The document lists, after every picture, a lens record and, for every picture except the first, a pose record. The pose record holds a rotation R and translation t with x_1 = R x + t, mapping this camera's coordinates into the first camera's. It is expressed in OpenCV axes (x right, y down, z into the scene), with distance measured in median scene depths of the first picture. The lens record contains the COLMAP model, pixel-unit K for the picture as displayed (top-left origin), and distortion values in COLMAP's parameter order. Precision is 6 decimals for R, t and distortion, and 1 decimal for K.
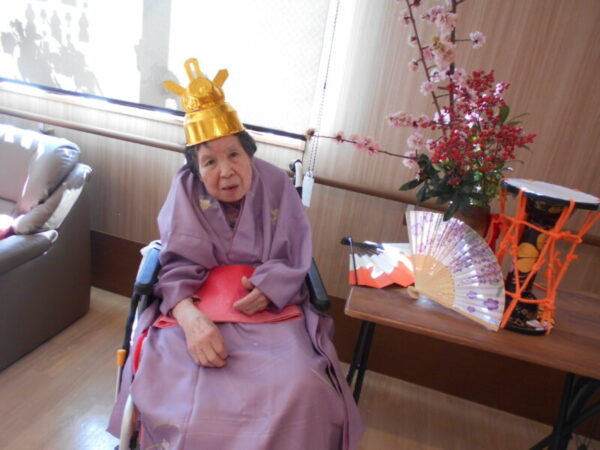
lens RADIAL K [[462.1, 0, 301.7], [0, 462.1, 221.1], [0, 0, 1]] dist [-0.005535, 0.004679]
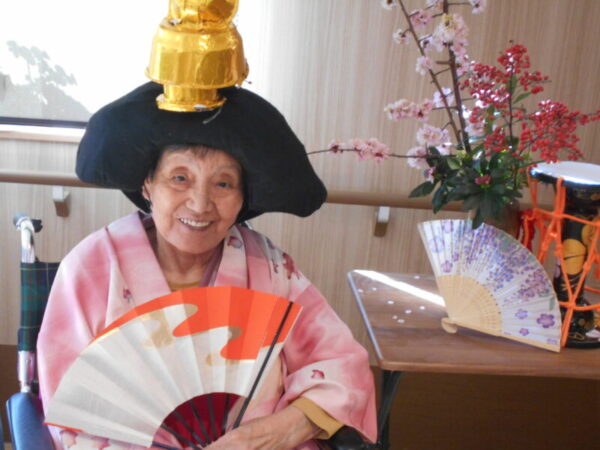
lens RADIAL K [[856.4, 0, 298.2], [0, 856.4, 211.1], [0, 0, 1]] dist [-0.000656, 0.005998]
pose [[0.952804, -0.160548, 0.257660, -0.351078], [0.167026, 0.985947, -0.003304, -0.075506], [-0.253508, 0.046184, 0.966230, -0.344433]]
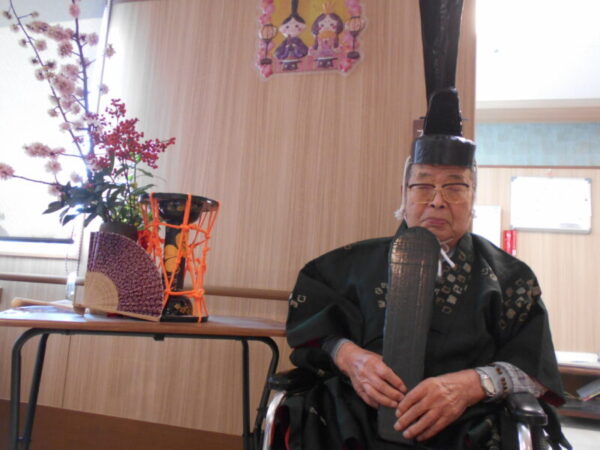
lens RADIAL K [[506.6, 0, 297.9], [0, 506.6, 222.4], [0, 0, 1]] dist [-0.040776, 0.008325]
pose [[0.996450, -0.079561, 0.027517, 0.800169], [0.083439, 0.889966, -0.448329, 0.539630], [0.011180, 0.449033, 0.893445, -0.028668]]
